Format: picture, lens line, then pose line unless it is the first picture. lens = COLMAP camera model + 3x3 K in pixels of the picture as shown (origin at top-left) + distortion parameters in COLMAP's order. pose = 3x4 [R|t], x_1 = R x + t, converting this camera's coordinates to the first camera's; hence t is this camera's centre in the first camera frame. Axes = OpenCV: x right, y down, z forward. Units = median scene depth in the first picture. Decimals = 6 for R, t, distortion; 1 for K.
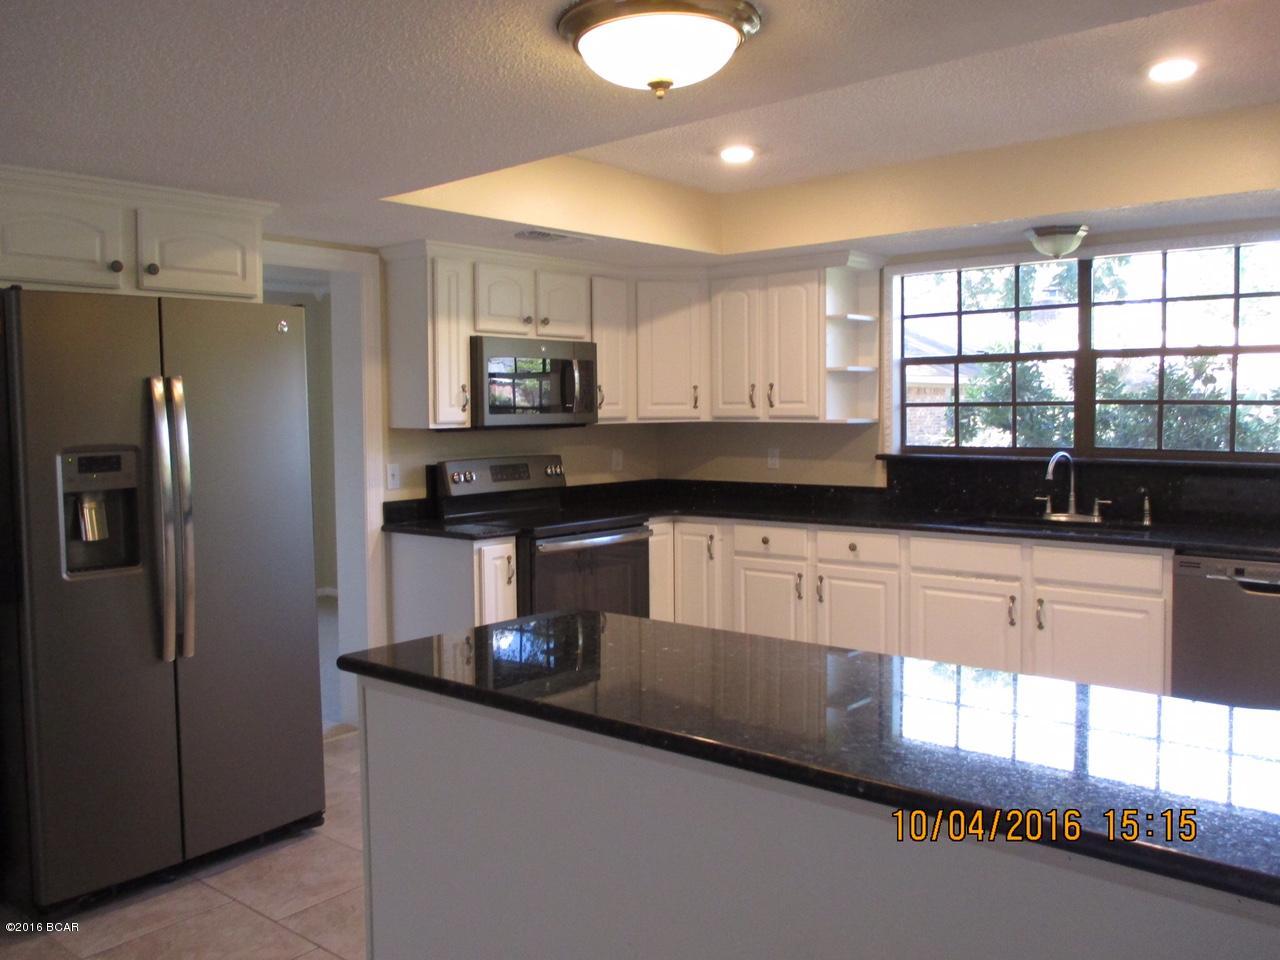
lens RADIAL K [[1119.5, 0, 643.6], [0, 1119.5, 476.9], [0, 0, 1]] dist [0.009193, -0.007012]
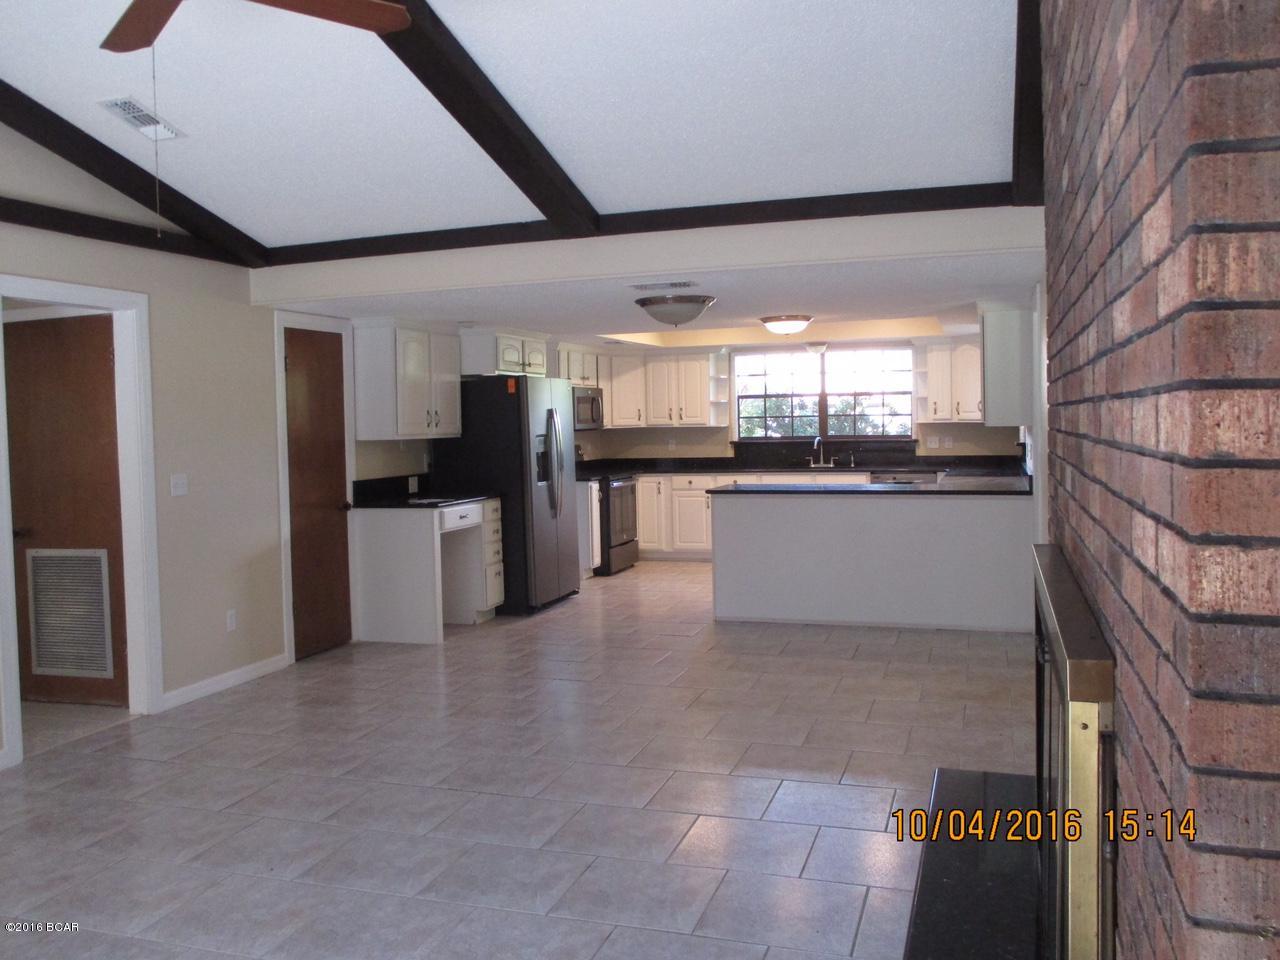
lens RADIAL K [[1119.5, 0, 635.8], [0, 1119.5, 479.4], [0, 0, 1]] dist [0.009193, -0.007012]
pose [[0.928199, -0.029363, 0.370924, -0.738662], [0.035213, 0.999339, -0.009007, 0.064176], [-0.370415, 0.021421, 0.928619, -0.888919]]
